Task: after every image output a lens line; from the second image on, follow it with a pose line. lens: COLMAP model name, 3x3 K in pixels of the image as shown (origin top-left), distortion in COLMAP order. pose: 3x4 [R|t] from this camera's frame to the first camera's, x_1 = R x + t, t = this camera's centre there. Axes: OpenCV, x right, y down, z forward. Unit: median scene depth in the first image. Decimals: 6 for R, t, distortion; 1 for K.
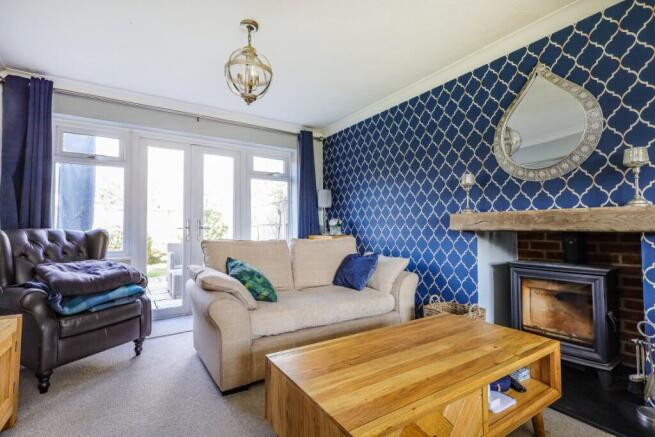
lens RADIAL K [[306.0, 0, 322.8], [0, 306.0, 217.5], [0, 0, 1]] dist [0.009501, -0.000183]
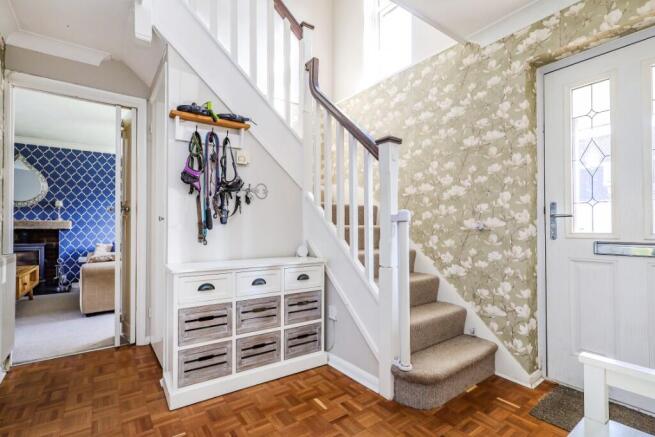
lens RADIAL K [[306.0, 0, 323.5], [0, 306.0, 223.0], [0, 0, 1]] dist [0.009501, -0.000183]
pose [[-0.043955, 0.014374, 0.998930, -1.714837], [-0.033518, 0.999312, -0.015854, -0.042583], [-0.998471, -0.034179, -0.043443, -1.181143]]
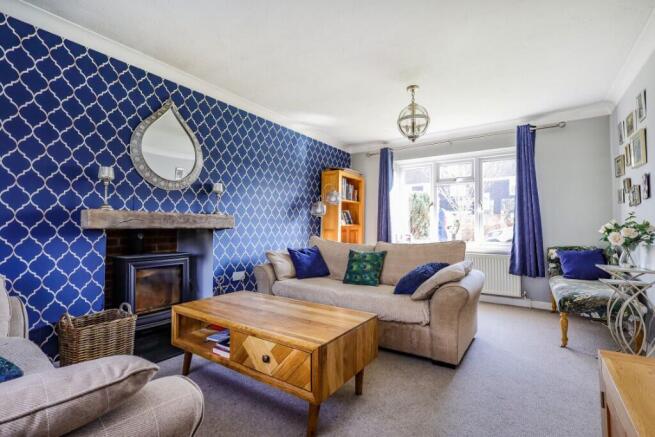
lens RADIAL K [[306.0, 0, 325.6], [0, 306.0, 219.2], [0, 0, 1]] dist [0.009501, -0.000183]
pose [[-0.386379, 0.030561, 0.921833, -0.768895], [-0.030798, 0.998466, -0.046011, 0.045221], [-0.921826, -0.046168, -0.384846, 0.925523]]
